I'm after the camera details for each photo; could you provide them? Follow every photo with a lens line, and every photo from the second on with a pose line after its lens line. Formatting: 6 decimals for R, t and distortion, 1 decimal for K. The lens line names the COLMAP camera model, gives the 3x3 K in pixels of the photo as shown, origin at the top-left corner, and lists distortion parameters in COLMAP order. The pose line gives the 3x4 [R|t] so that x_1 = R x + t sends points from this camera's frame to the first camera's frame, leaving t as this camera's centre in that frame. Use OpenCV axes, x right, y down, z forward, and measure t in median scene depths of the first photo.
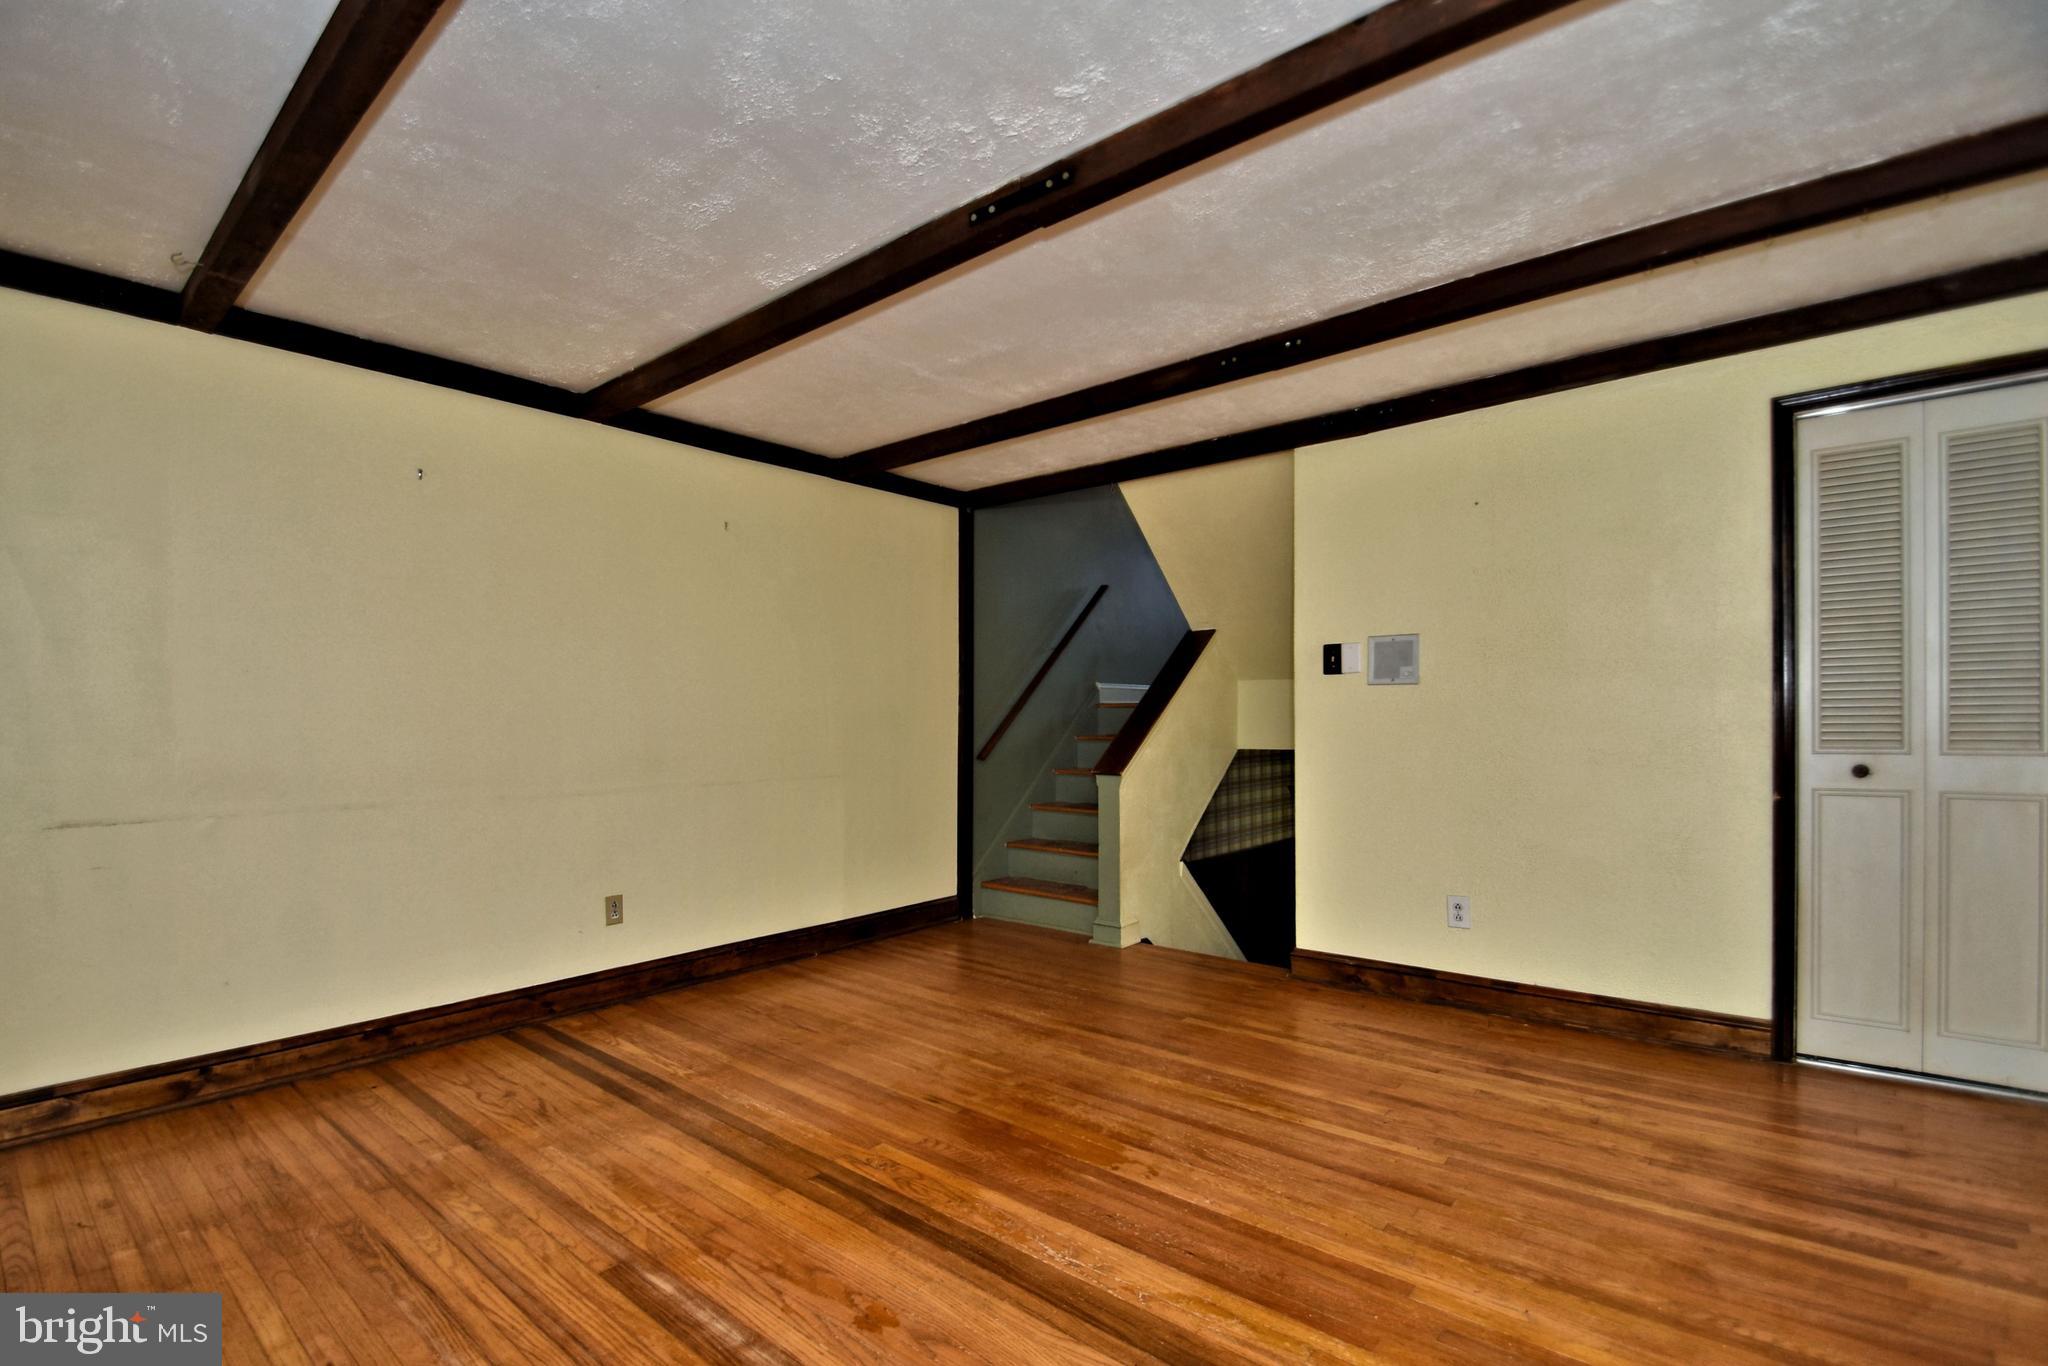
lens RADIAL K [[918.1, 0, 979.7], [0, 918.1, 721.5], [0, 0, 1]] dist [0.002815, -0.012216]
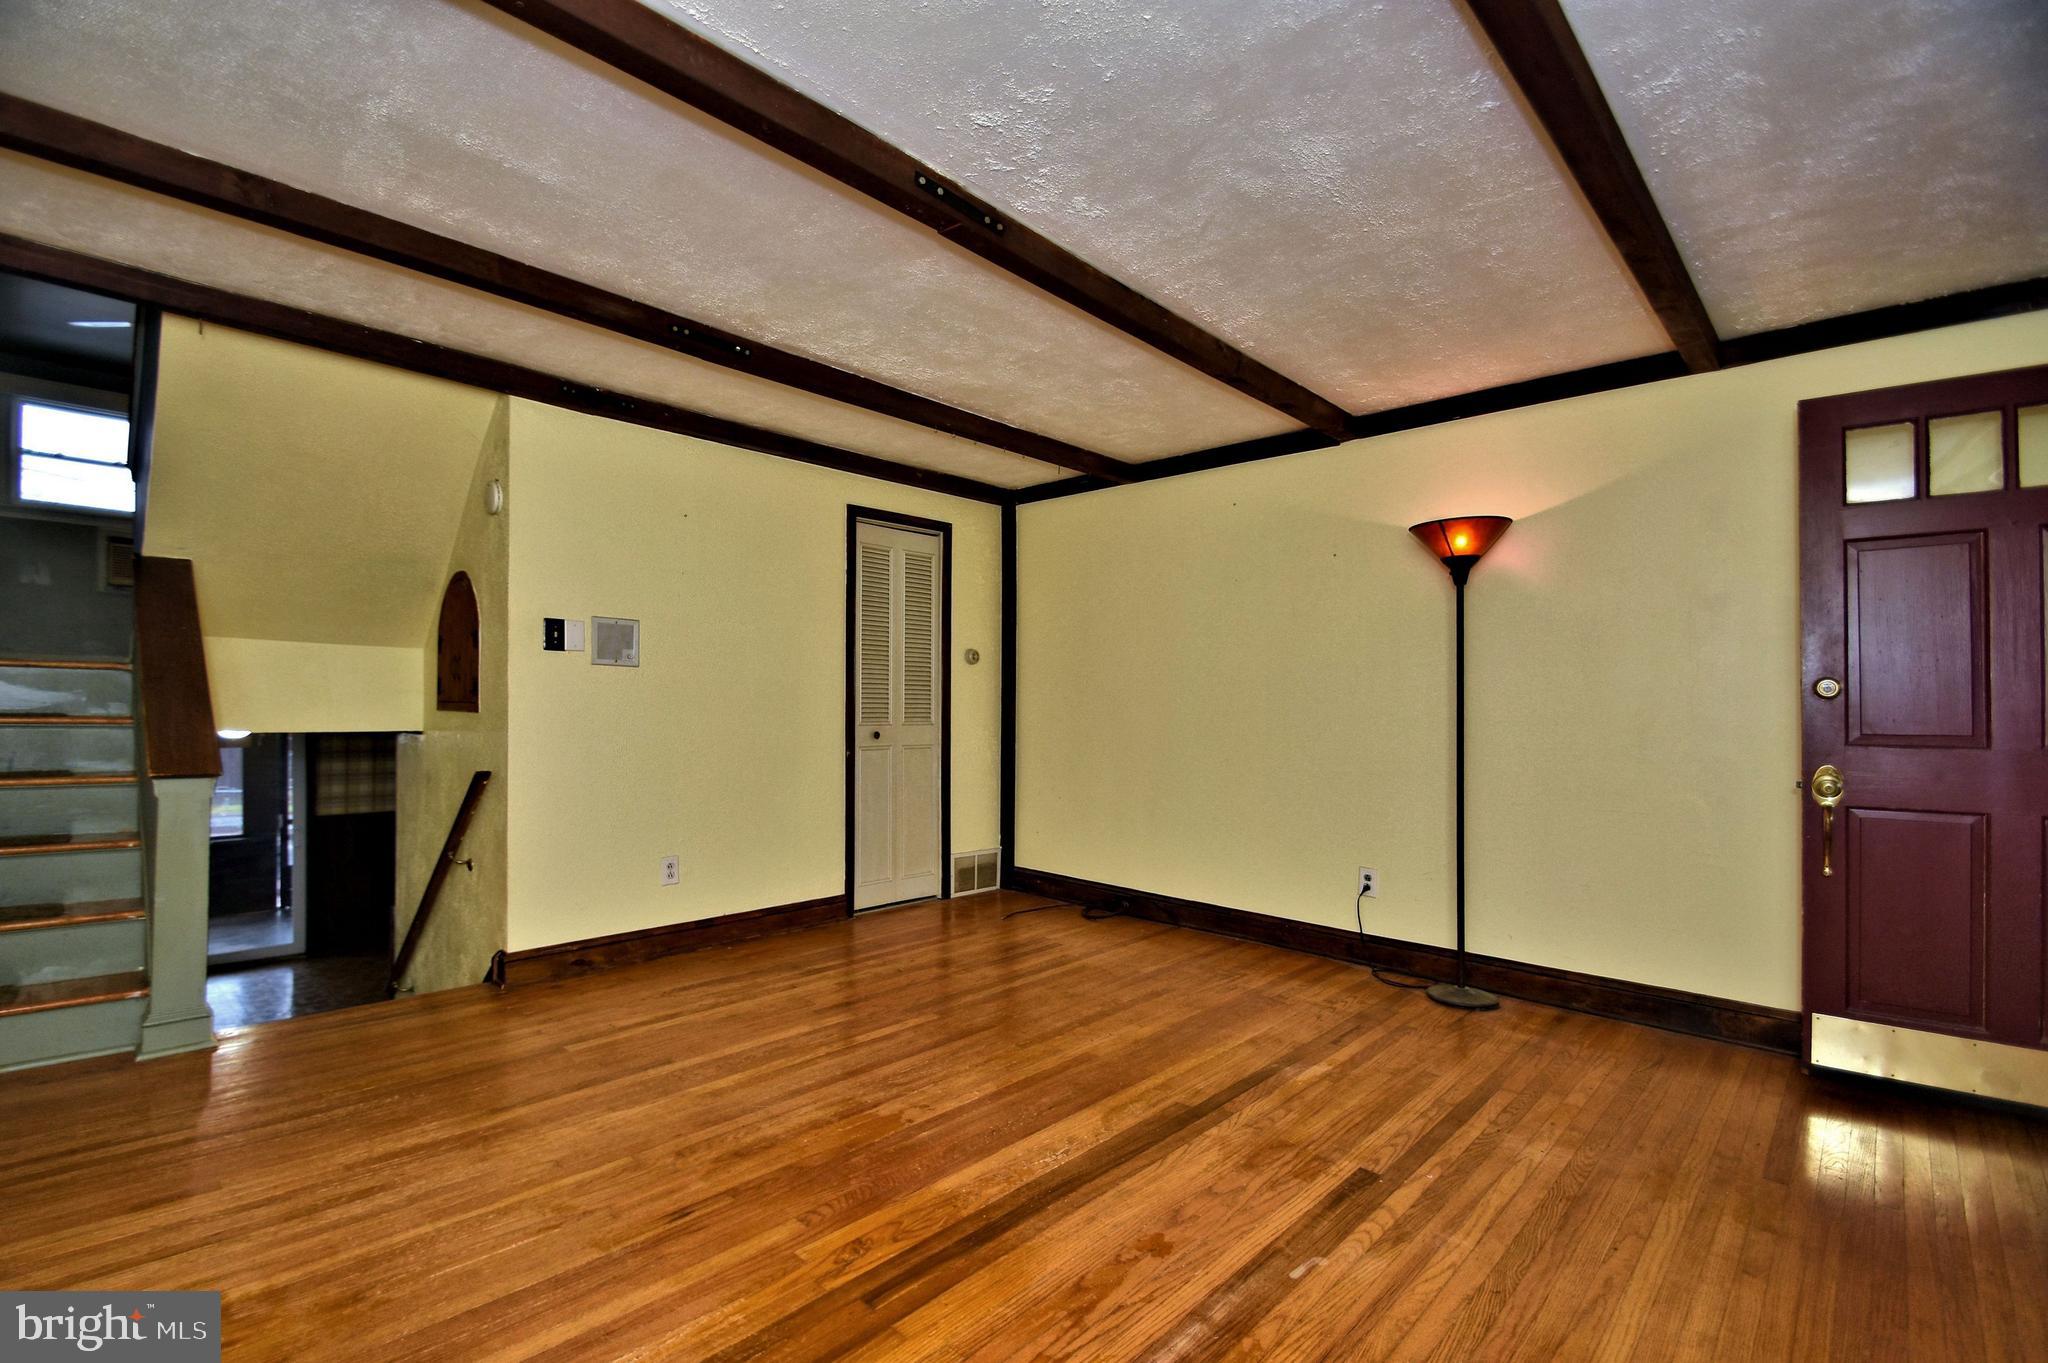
lens RADIAL K [[890.1, 0, 1024.0], [0, 890.1, 681.5], [0, 0, 1]] dist [0.002362, -0.010492]
pose [[0.046713, 0.033448, 0.998348, -0.802057], [-0.016008, 0.999336, -0.032732, 0.005186], [-0.998780, -0.014453, 0.047218, 0.735537]]
